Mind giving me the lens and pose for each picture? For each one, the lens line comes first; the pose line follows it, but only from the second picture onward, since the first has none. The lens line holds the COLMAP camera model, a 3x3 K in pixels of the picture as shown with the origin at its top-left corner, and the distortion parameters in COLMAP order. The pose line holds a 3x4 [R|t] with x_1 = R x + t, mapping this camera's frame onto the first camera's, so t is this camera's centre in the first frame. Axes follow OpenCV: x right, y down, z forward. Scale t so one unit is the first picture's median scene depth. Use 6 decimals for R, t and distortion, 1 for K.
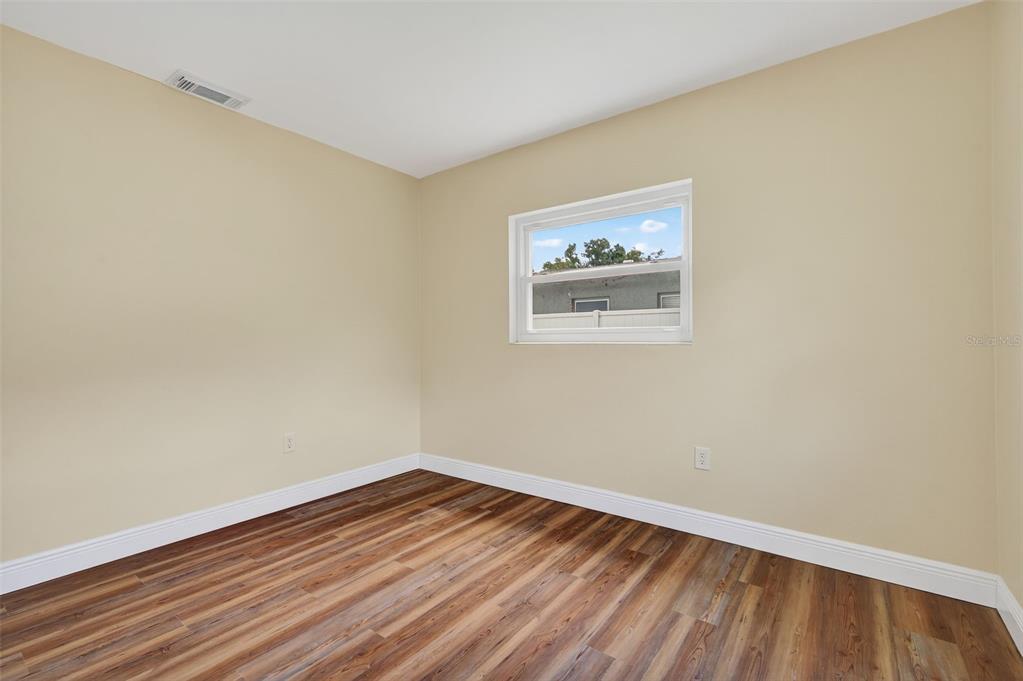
lens RADIAL K [[450.7, 0, 514.8], [0, 450.7, 342.6], [0, 0, 1]] dist [-0.000406, -0.000848]
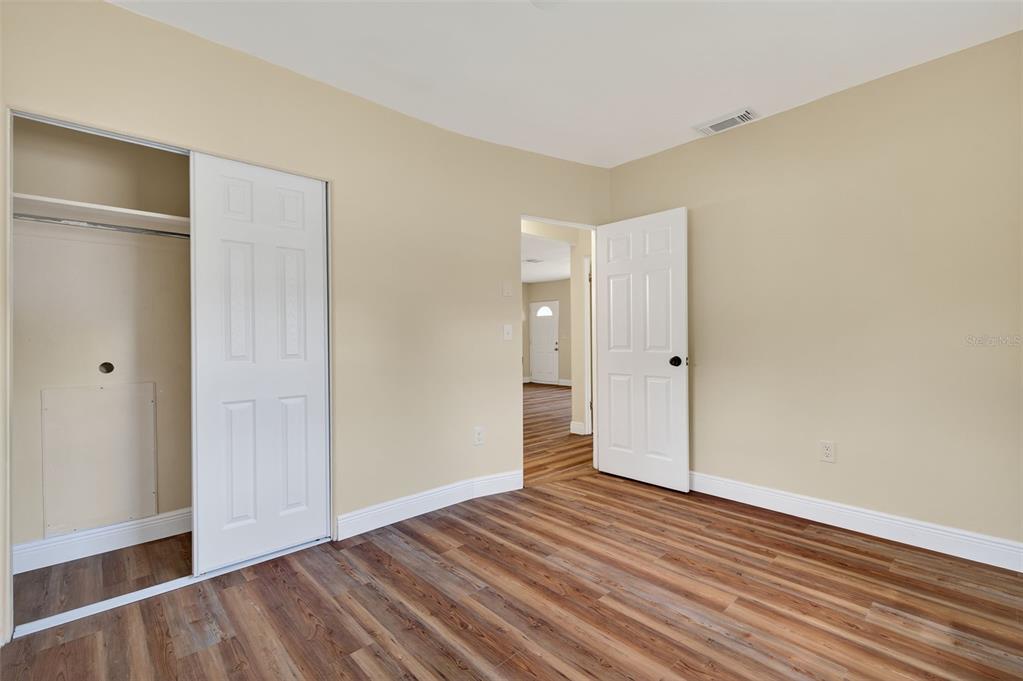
lens RADIAL K [[450.7, 0, 511.8], [0, 450.7, 338.9], [0, 0, 1]] dist [-0.000406, -0.000848]
pose [[-0.190279, 0.006705, -0.981707, 0.598964], [0.001366, 0.999978, 0.006565, -0.004127], [0.981729, -0.000092, -0.190284, 0.701000]]
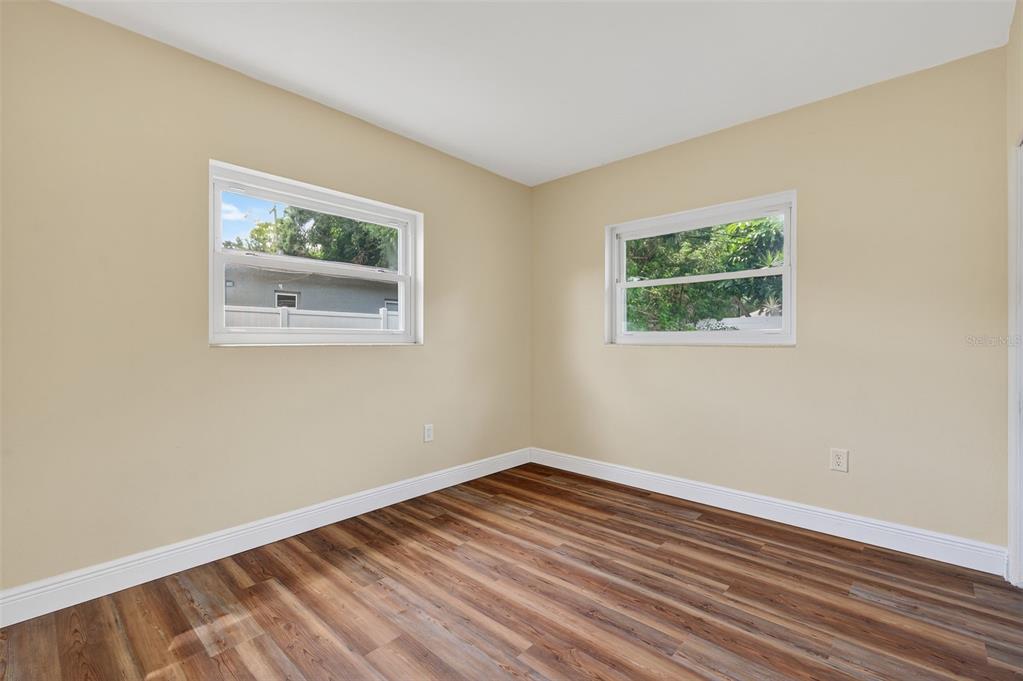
lens RADIAL K [[450.7, 0, 515.4], [0, 450.7, 339.2], [0, 0, 1]] dist [-0.000406, -0.000848]
pose [[0.103436, 0.003774, 0.994629, -0.883761], [0.009985, 0.999938, -0.004833, -0.001106], [-0.994586, 0.010431, 0.103392, 0.650029]]
